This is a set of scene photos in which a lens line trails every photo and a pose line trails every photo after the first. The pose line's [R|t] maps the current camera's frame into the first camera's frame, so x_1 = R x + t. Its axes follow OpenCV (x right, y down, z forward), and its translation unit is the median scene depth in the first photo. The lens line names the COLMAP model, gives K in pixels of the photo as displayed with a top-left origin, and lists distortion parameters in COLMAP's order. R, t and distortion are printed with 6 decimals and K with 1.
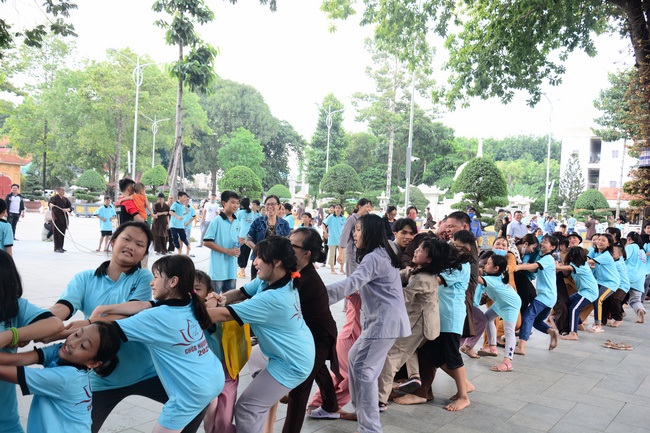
lens RADIAL K [[667.8, 0, 324.4], [0, 667.8, 222.7], [0, 0, 1]] dist [0.049898, 0.000000]
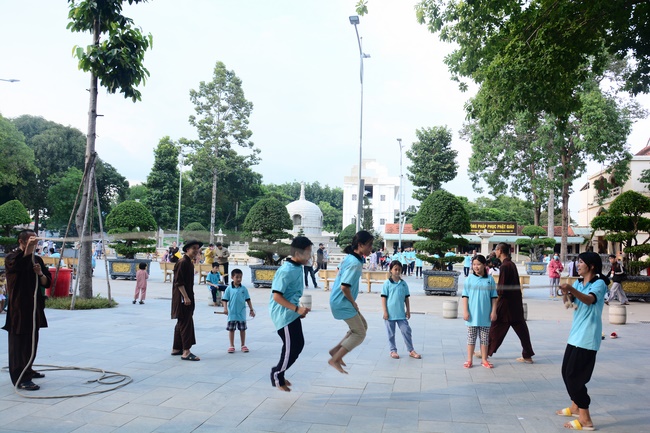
lens RADIAL K [[532.5, 0, 324.7], [0, 532.5, 217.2], [0, 0, 1]] dist [-0.085490, 0.027365]
pose [[0.926638, -0.005610, 0.375913, -0.061778], [0.031106, 0.997605, -0.061788, -0.006701], [-0.374665, 0.068948, 0.924593, 0.127744]]
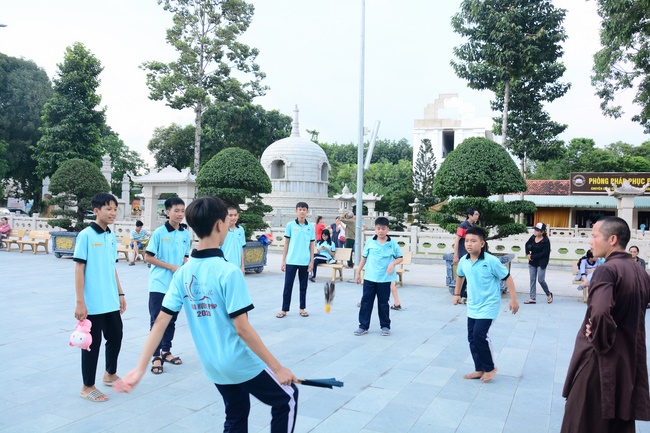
lens RADIAL K [[532.5, 0, 325.0], [0, 532.5, 215.7], [0, 0, 1]] dist [-0.085490, 0.027365]
pose [[0.986274, -0.025642, 0.163114, 0.143128], [0.028793, 0.999441, -0.016981, -0.003743], [-0.162587, 0.021444, 0.986461, 0.388505]]
